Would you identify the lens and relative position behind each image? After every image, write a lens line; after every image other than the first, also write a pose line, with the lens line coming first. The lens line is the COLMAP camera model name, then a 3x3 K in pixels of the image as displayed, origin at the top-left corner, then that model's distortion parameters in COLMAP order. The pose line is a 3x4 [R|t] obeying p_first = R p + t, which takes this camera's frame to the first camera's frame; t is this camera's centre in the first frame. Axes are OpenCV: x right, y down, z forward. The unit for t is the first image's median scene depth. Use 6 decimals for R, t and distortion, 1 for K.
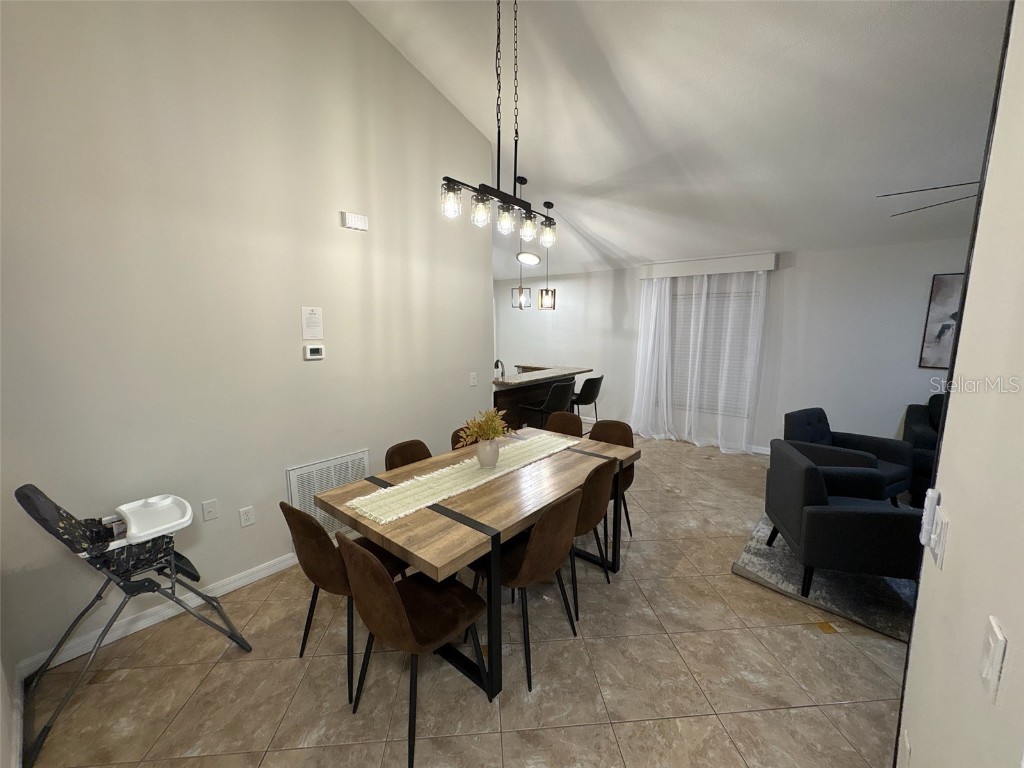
lens RADIAL K [[406.1, 0, 514.4], [0, 406.1, 384.6], [0, 0, 1]] dist [0.000189, -0.000016]
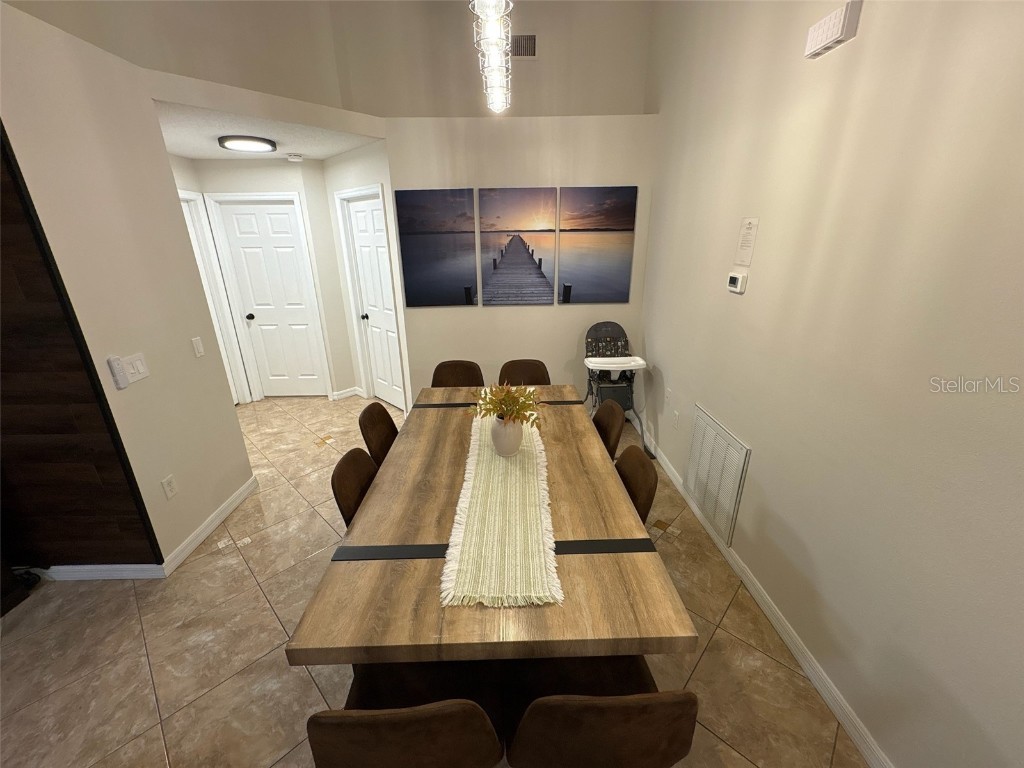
lens RADIAL K [[406.1, 0, 513.9], [0, 406.1, 387.2], [0, 0, 1]] dist [0.000189, -0.000016]
pose [[-0.748889, 0.241773, -0.617018, 0.411715], [-0.080847, 0.890786, 0.447173, -0.261827], [0.657745, 0.384767, -0.647553, 1.607371]]
